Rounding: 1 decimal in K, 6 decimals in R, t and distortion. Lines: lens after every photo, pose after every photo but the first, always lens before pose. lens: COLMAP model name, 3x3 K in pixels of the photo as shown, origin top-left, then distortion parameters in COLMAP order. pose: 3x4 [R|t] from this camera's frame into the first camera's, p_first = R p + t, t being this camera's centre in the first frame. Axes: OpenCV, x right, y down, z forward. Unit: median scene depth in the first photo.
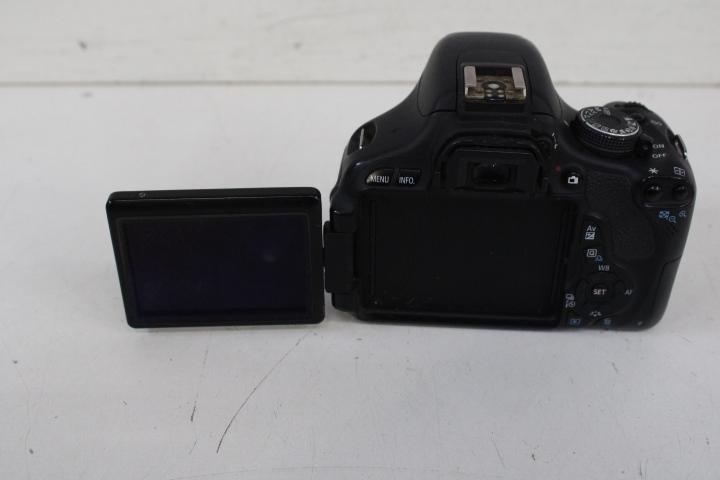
lens RADIAL K [[919.3, 0, 362.6], [0, 919.3, 229.4], [0, 0, 1]] dist [-0.031653, -0.002134]
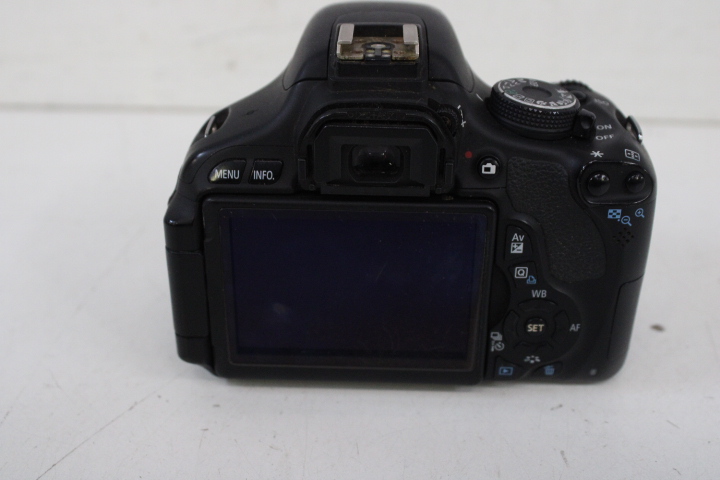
lens RADIAL K [[955.9, 0, 359.8], [0, 955.9, 239.1], [0, 0, 1]] dist [-0.042043, 0.002028]
pose [[0.999528, -0.017576, 0.025185, 0.105248], [0.020044, 0.994651, -0.101331, 0.076751], [-0.023269, 0.101788, 0.994534, 0.246549]]
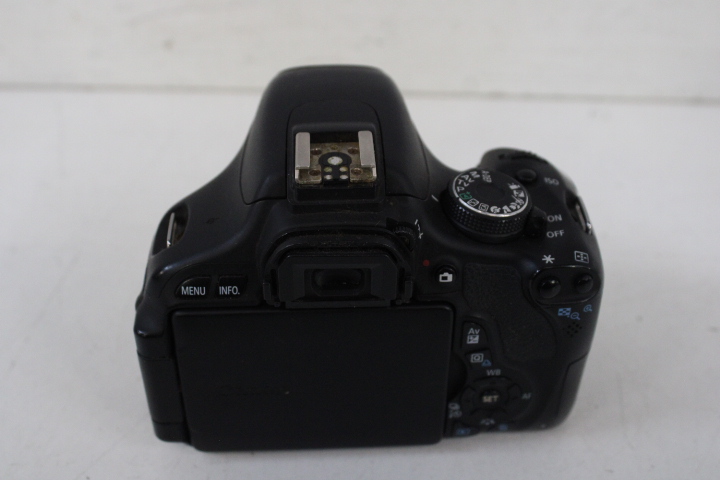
lens RADIAL K [[974.5, 0, 360.2], [0, 974.5, 240.1], [0, 0, 1]] dist [-0.038368, -0.012451]
pose [[0.994342, -0.069880, 0.080002, 0.094599], [0.062217, 0.993572, 0.094573, -0.164875], [-0.086097, -0.089061, 0.992298, 0.199860]]
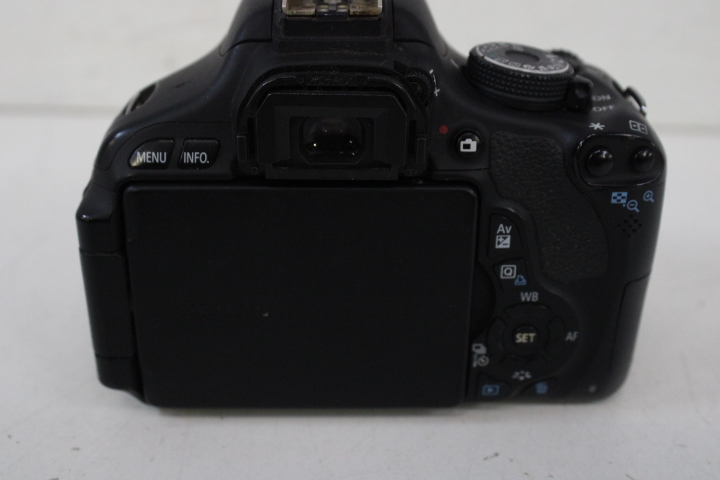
lens RADIAL K [[955.9, 0, 359.8], [0, 955.9, 239.1], [0, 0, 1]] dist [-0.042043, 0.002028]
pose [[0.997002, -0.033732, 0.069635, 0.110448], [0.042345, 0.991104, -0.126172, 0.083840], [-0.064760, 0.128742, 0.989561, 0.382139]]
